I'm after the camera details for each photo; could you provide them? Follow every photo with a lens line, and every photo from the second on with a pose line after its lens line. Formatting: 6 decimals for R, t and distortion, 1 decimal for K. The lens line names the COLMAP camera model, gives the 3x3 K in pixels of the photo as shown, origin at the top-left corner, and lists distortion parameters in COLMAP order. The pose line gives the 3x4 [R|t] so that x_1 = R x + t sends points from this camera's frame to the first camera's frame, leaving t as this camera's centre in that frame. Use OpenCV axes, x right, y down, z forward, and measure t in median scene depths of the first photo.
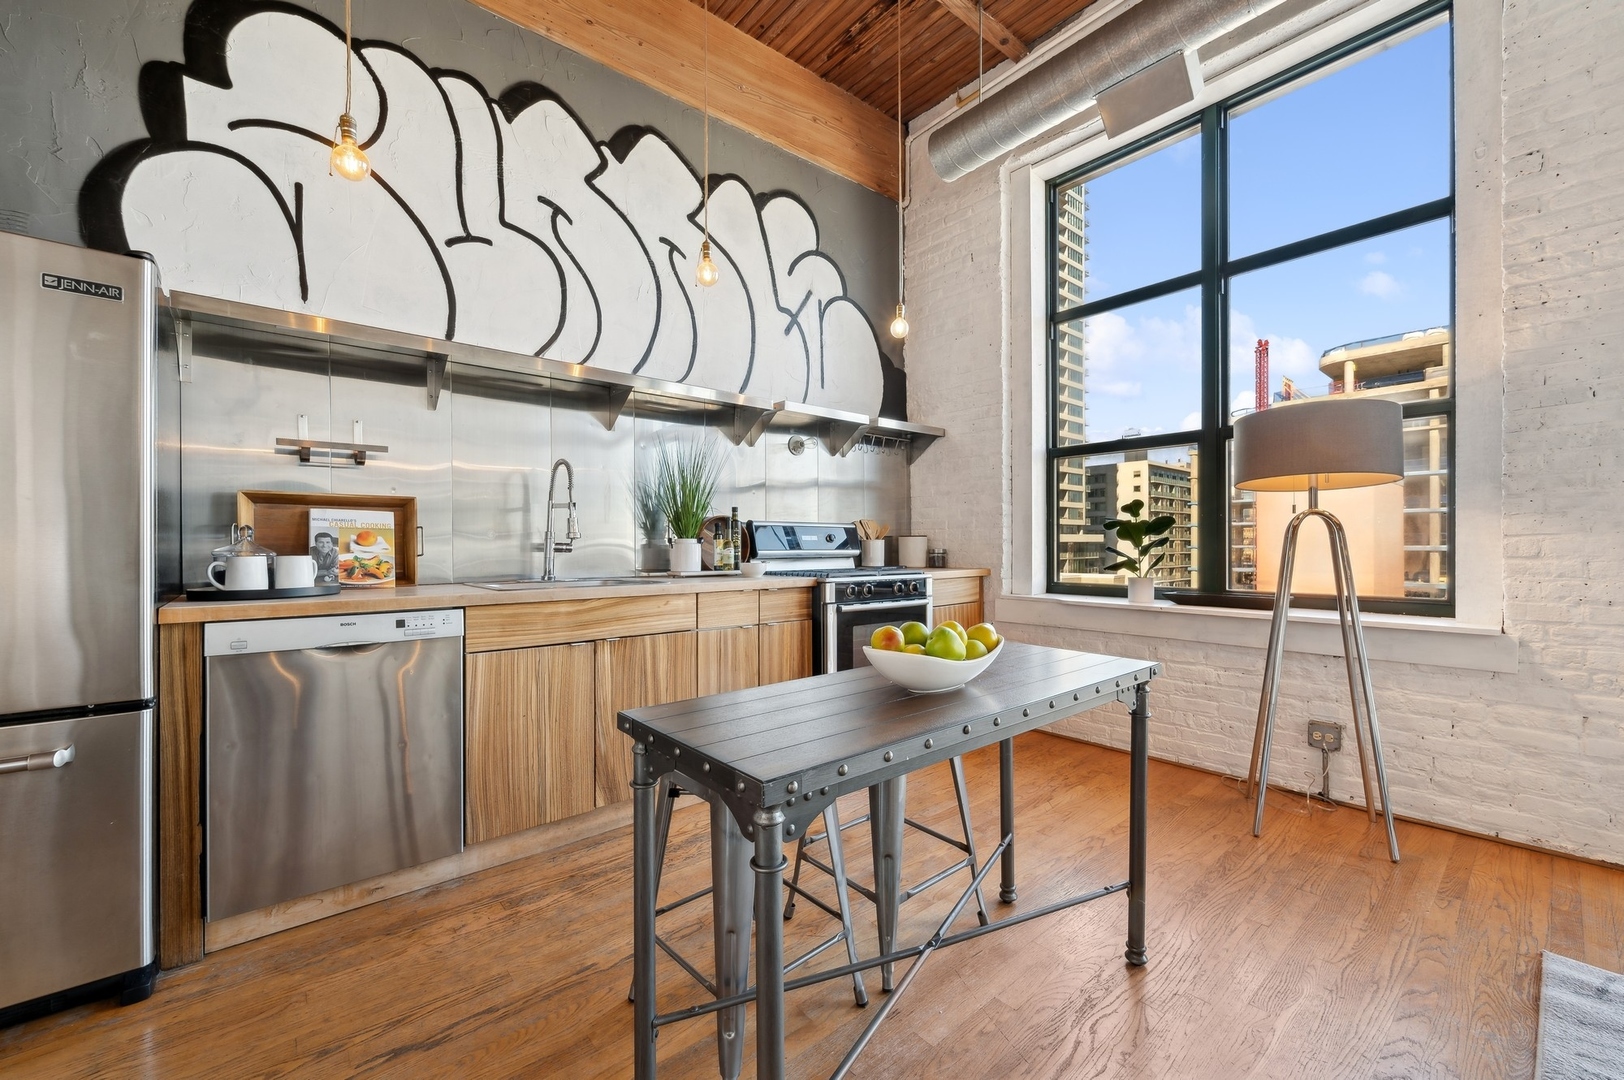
lens RADIAL K [[644.0, 0, 817.8], [0, 644.0, 548.9], [0, 0, 1]] dist [-0.001061, -0.000446]
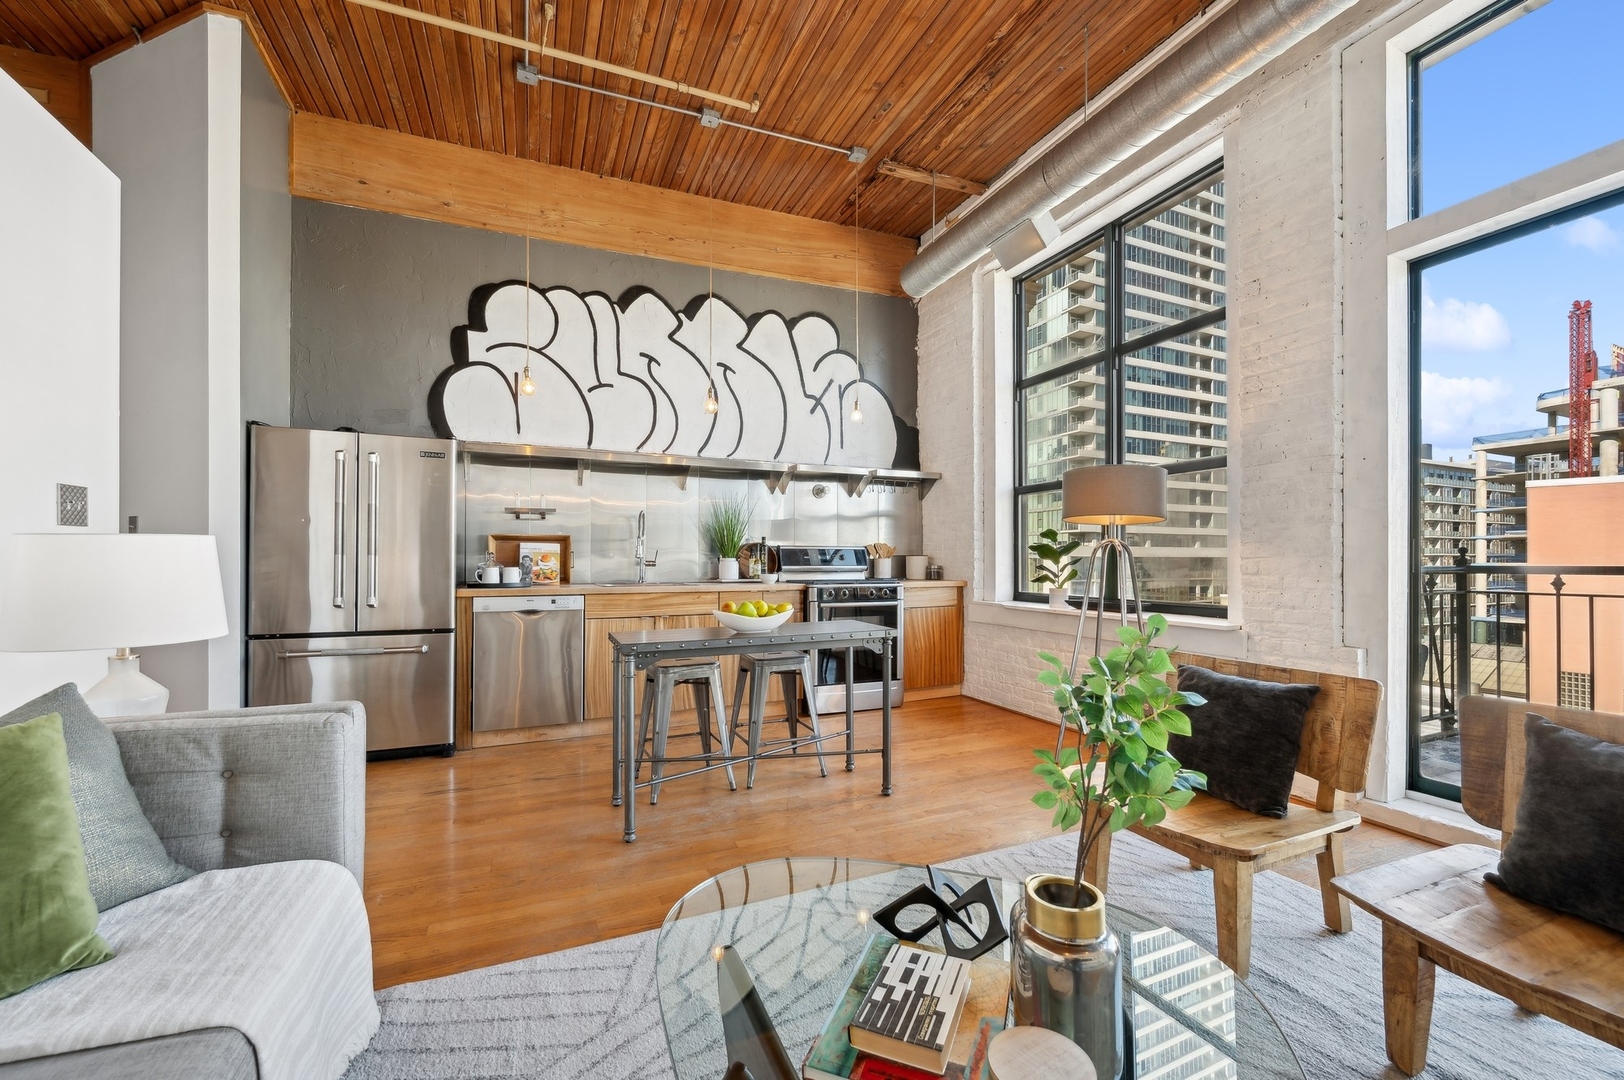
lens RADIAL K [[650.3, 0, 814.9], [0, 650.3, 560.3], [0, 0, 1]] dist [0.000788, -0.000226]
pose [[0.958101, 0.003235, -0.286414, 0.459496], [-0.004818, 0.999977, -0.004825, -0.003715], [0.286391, 0.006003, 0.958094, -0.457067]]
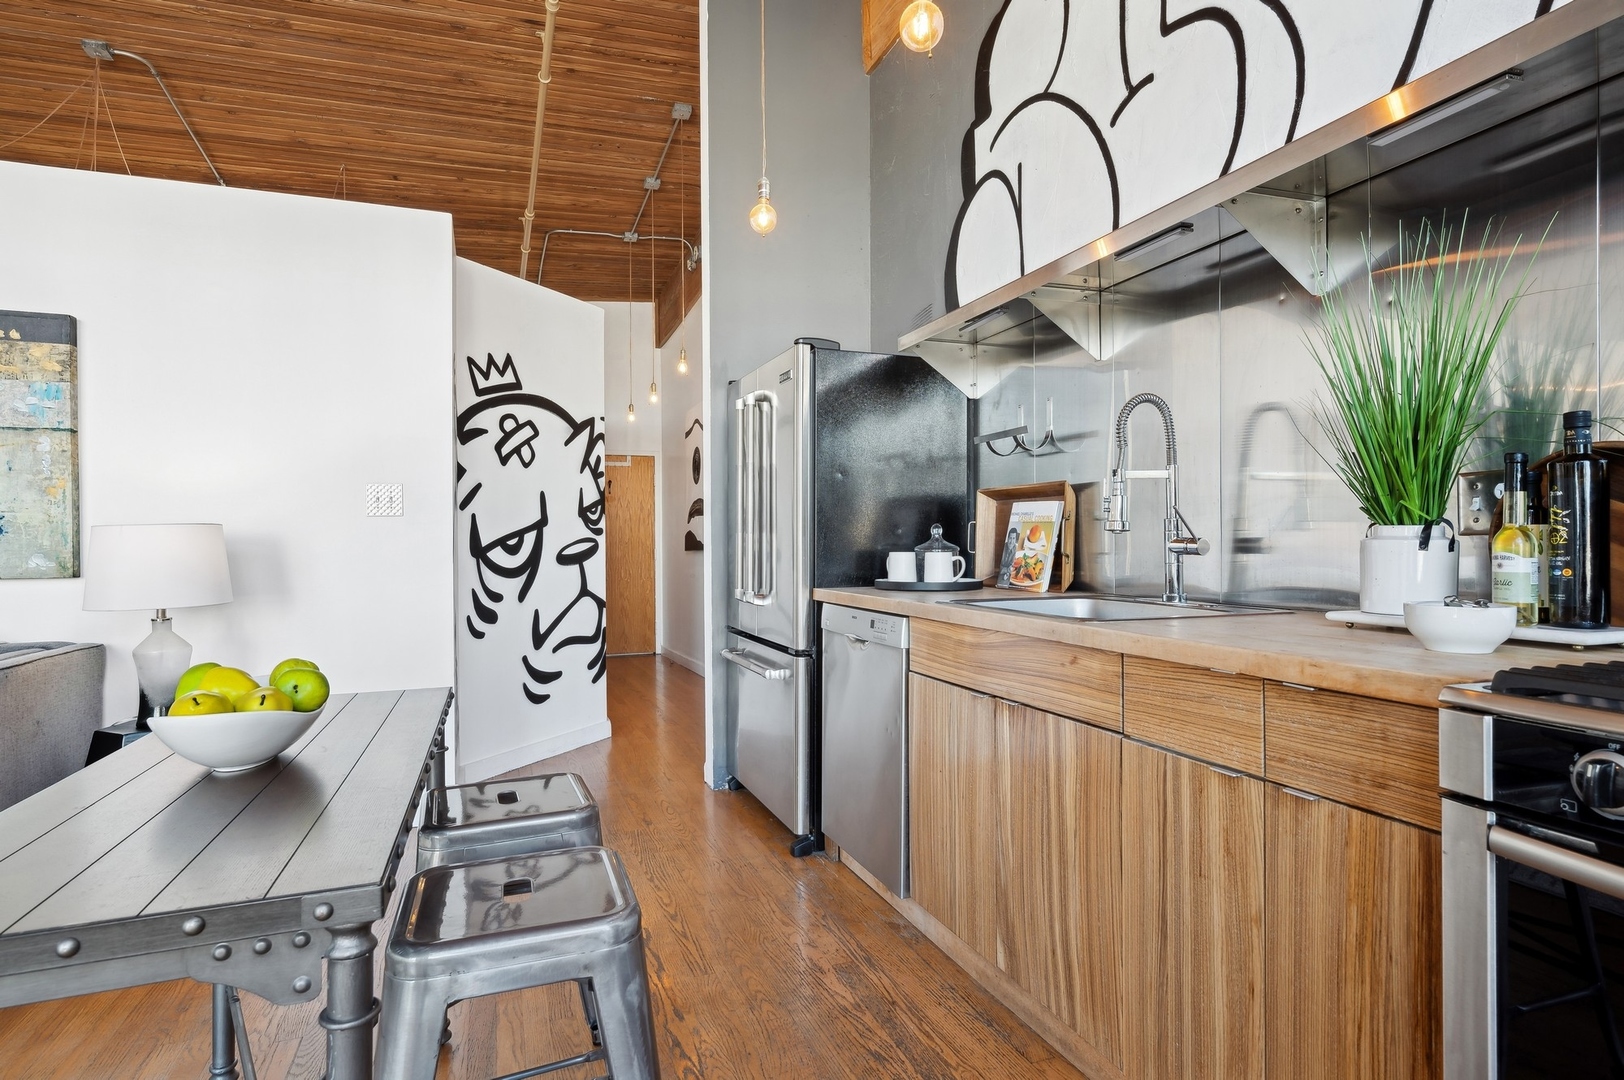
lens RADIAL K [[871.3, 0, 812.0], [0, 871.3, 540.0], [0, 0, 1]] dist [-0.000120, 0.000220]
pose [[-0.350708, 0.005662, -0.936468, 0.398455], [0.004253, 0.999981, 0.004453, -0.011032], [0.936475, -0.002421, -0.350726, 0.890666]]
